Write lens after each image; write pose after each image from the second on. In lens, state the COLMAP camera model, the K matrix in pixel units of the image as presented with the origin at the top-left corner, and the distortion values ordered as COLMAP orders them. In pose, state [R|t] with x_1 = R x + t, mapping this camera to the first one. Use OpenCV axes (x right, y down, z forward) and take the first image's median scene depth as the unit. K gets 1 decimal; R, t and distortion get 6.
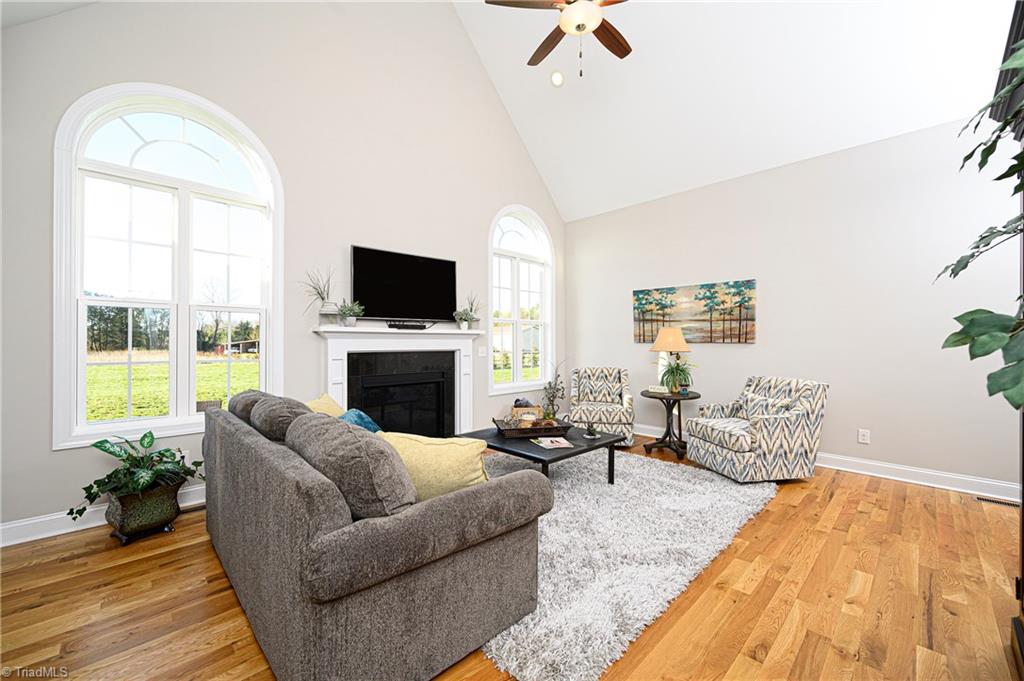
lens RADIAL K [[405.3, 0, 516.8], [0, 405.3, 337.5], [0, 0, 1]] dist [-0.001233, 0.000427]
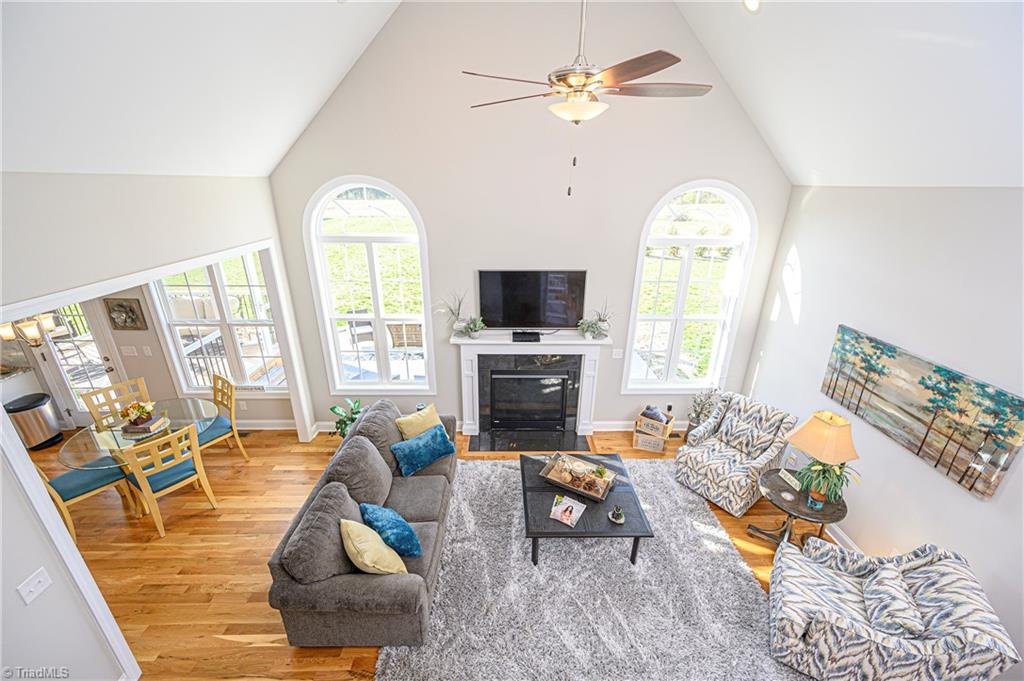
lens RADIAL K [[405.3, 0, 519.7], [0, 405.3, 341.1], [0, 0, 1]] dist [-0.001233, 0.000427]
pose [[0.733217, 0.265839, -0.625878, 0.376836], [-0.013984, 0.926116, 0.376980, -0.391256], [0.679851, -0.267656, 0.682761, 0.189812]]
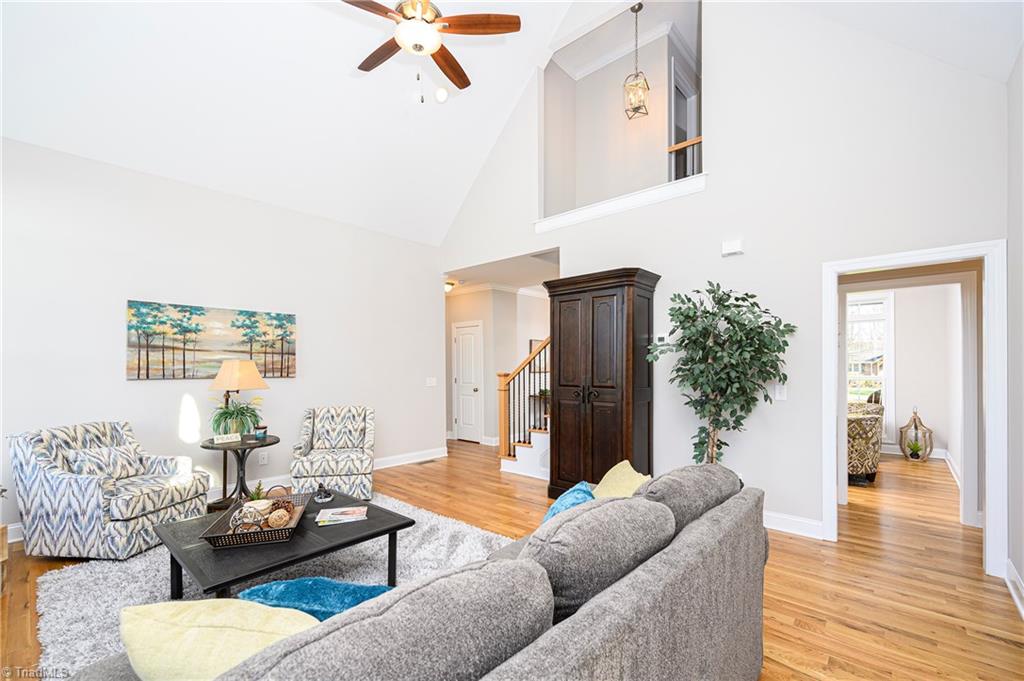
lens RADIAL K [[427.8, 0, 499.5], [0, 427.8, 366.5], [0, 0, 1]] dist [-0.001272, -0.000057]
pose [[-0.036945, 0.002513, 0.999314, -0.486147], [-0.006755, 0.999973, -0.002765, -0.012273], [-0.999294, -0.006852, -0.036927, 0.494423]]
